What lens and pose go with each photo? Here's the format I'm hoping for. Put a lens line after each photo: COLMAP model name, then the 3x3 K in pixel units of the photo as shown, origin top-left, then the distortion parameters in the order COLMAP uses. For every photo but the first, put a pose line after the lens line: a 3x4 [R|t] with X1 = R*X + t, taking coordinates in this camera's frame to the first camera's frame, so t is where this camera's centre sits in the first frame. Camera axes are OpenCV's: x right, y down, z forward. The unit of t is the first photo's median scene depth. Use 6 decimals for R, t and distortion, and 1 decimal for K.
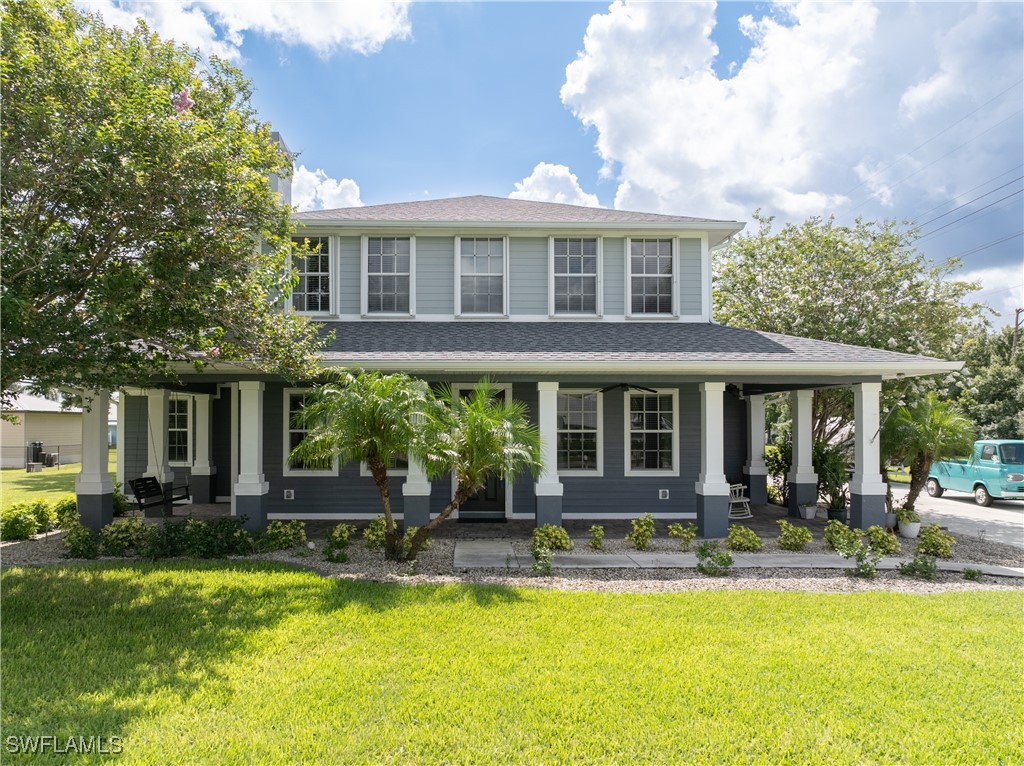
lens RADIAL K [[661.6, 0, 512.0], [0, 661.6, 383.0], [0, 0, 1]] dist [-0.001943, -0.000246]
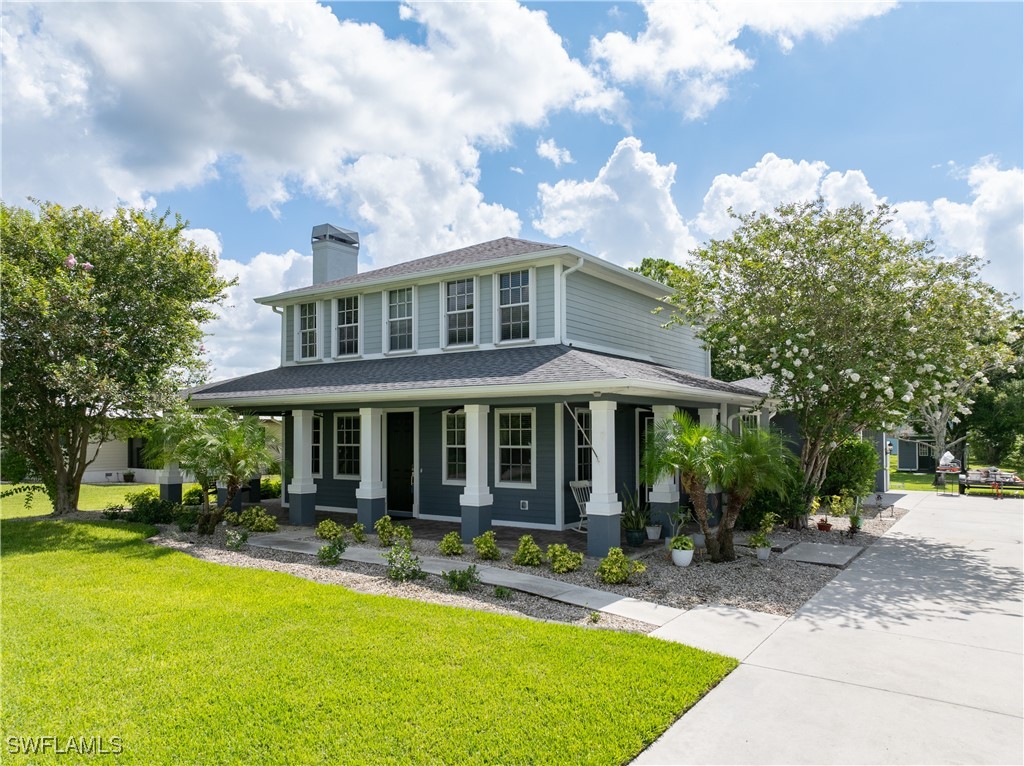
lens RADIAL K [[725.5, 0, 512.0], [0, 725.5, 383.0], [0, 0, 1]] dist [-0.052162, -0.001364]
pose [[0.806537, -0.040823, -0.589772, 0.911136], [0.029295, 0.999147, -0.029098, 0.001274], [0.590457, 0.006191, 0.807045, 0.030830]]
